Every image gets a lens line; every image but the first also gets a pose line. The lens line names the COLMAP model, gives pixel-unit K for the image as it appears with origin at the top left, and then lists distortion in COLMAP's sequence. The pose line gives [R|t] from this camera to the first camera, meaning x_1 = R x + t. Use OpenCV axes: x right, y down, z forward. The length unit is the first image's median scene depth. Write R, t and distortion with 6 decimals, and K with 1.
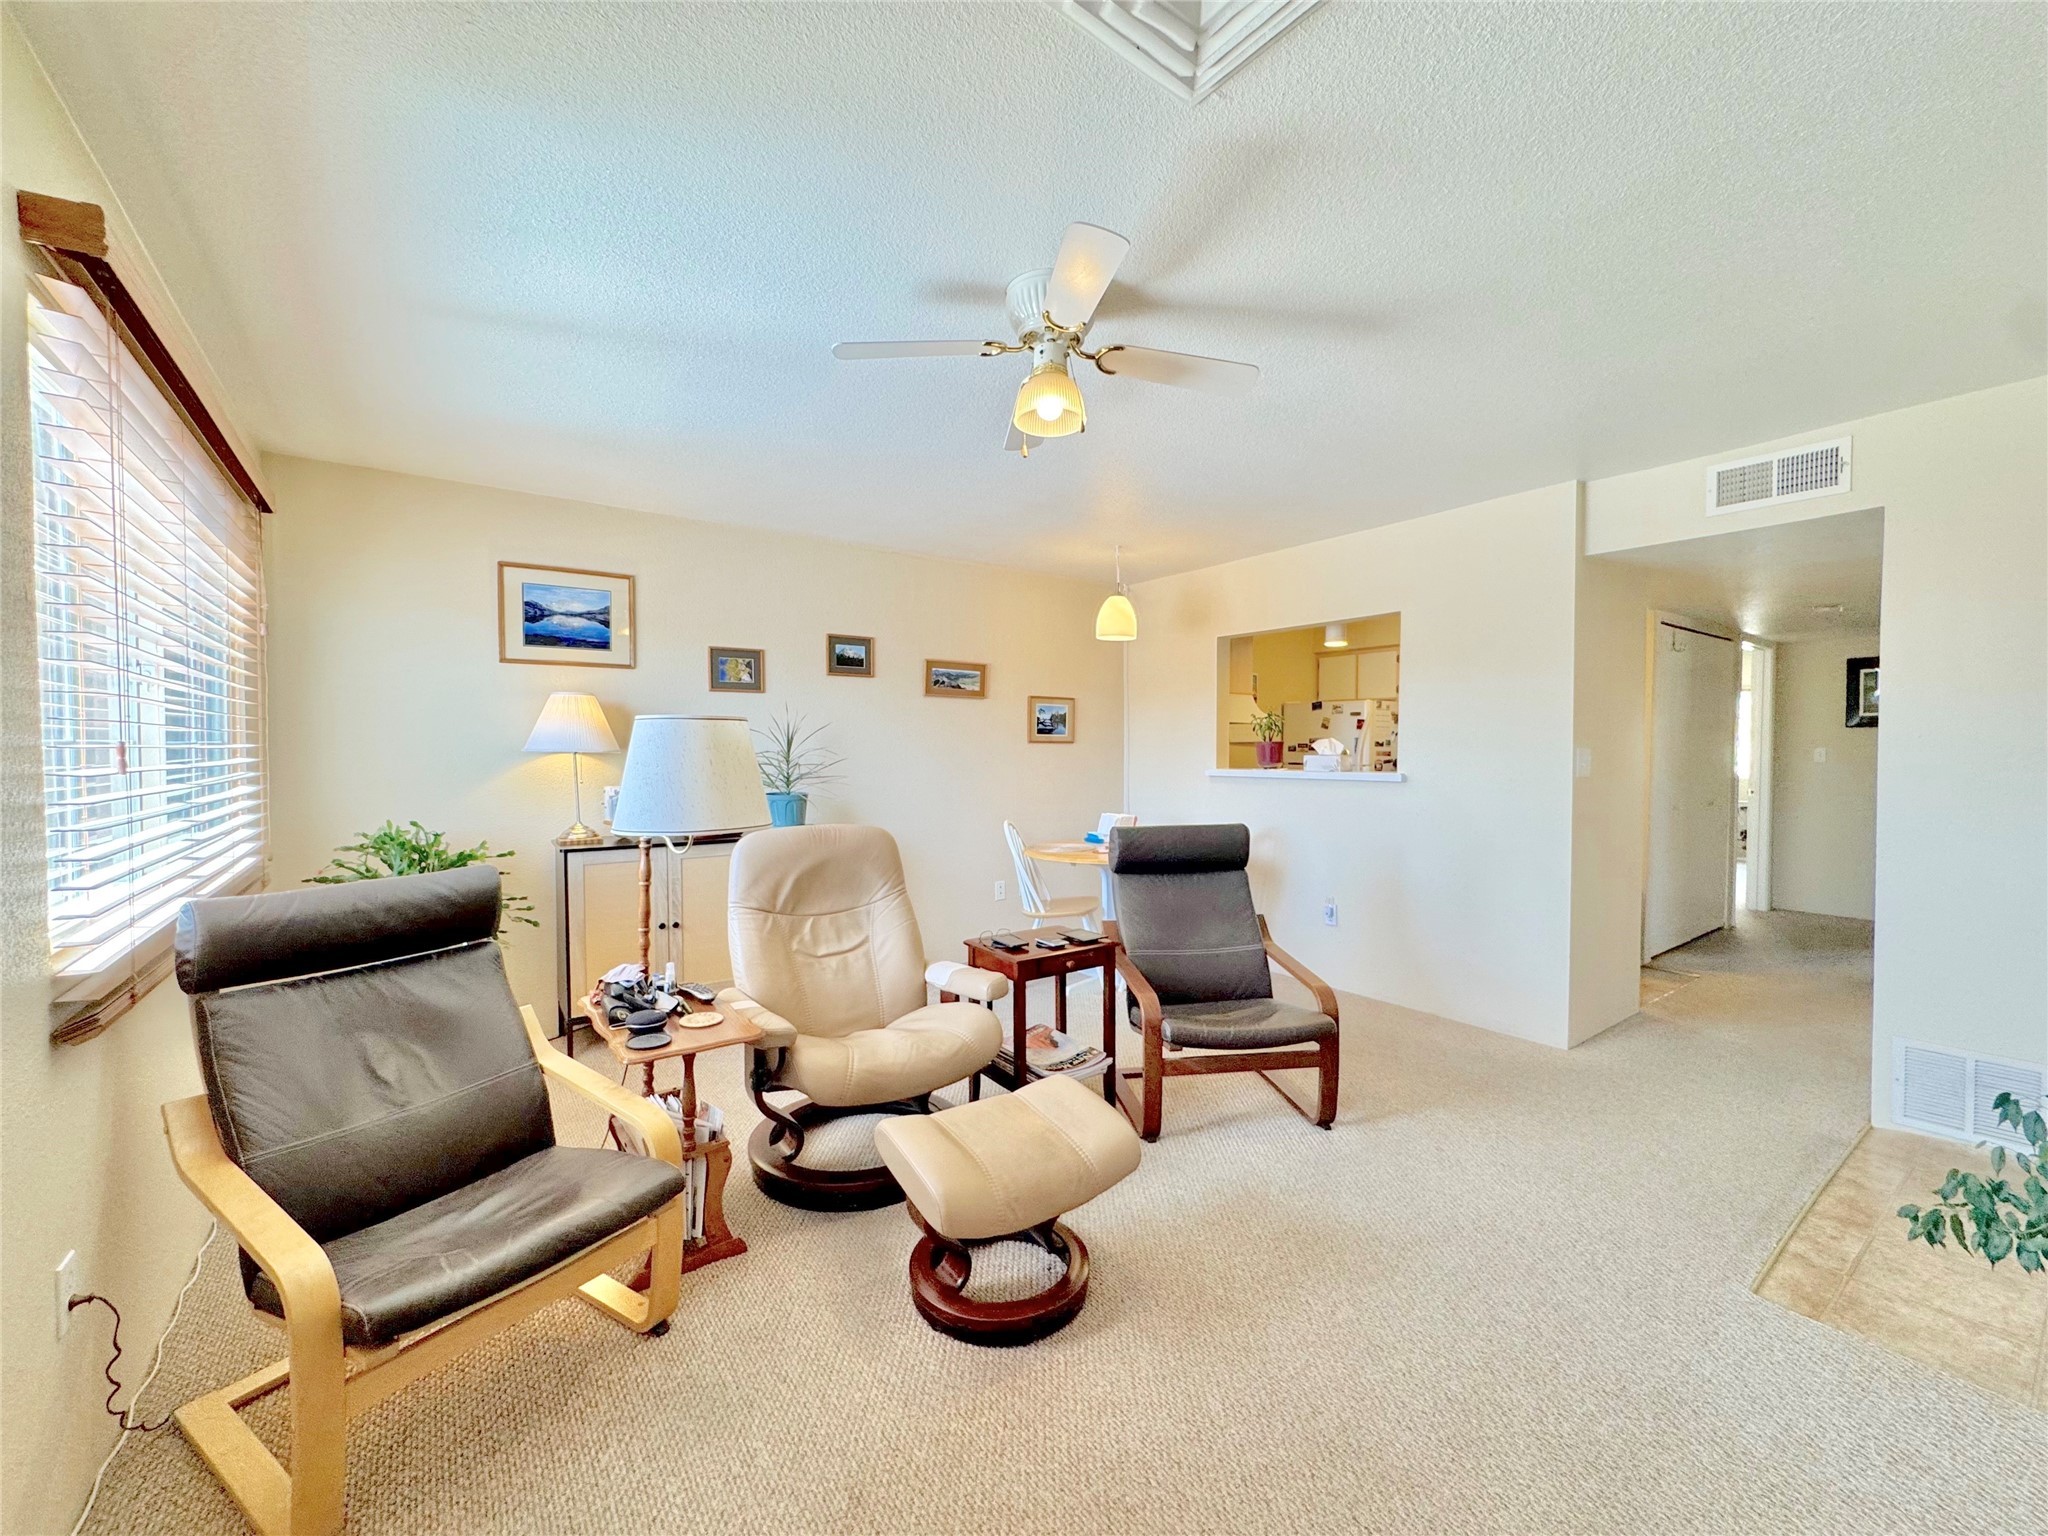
lens RADIAL K [[808.6, 0, 1018.6], [0, 808.6, 769.0], [0, 0, 1]] dist [-0.007612, 0.000577]
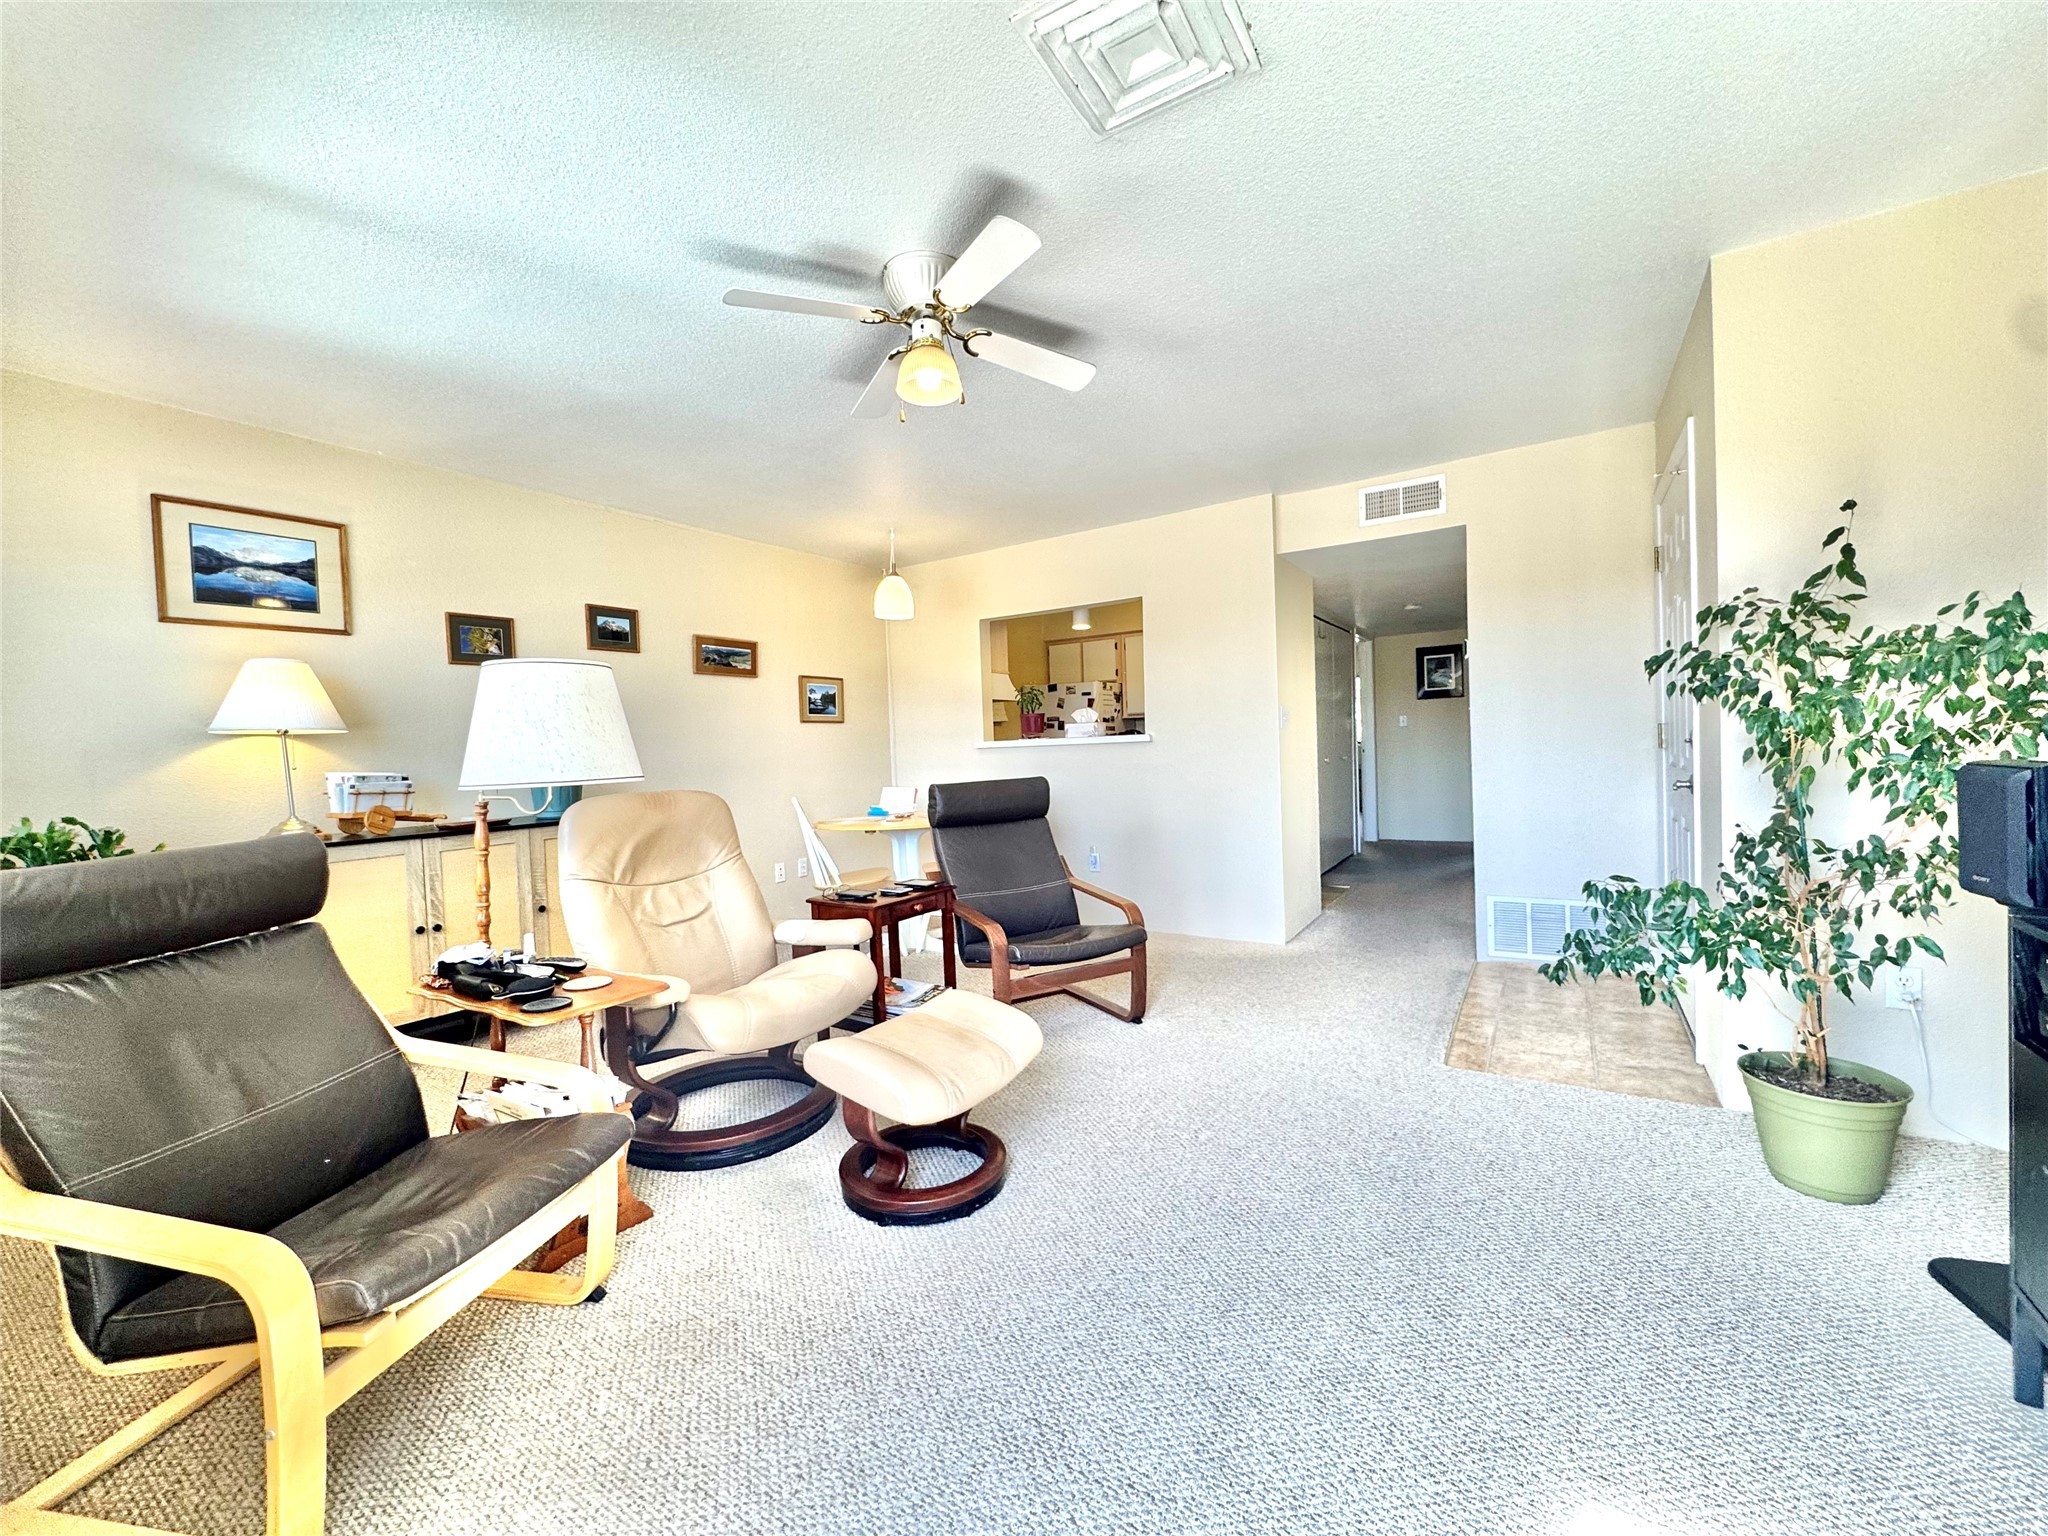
lens RADIAL K [[808.6, 0, 1015.1], [0, 808.6, 767.5], [0, 0, 1]] dist [-0.007612, 0.000577]
pose [[0.932961, -0.043497, 0.357341, -0.158391], [0.045238, 0.998970, 0.003491, 0.049494], [-0.357125, 0.012908, 0.933968, -0.037448]]
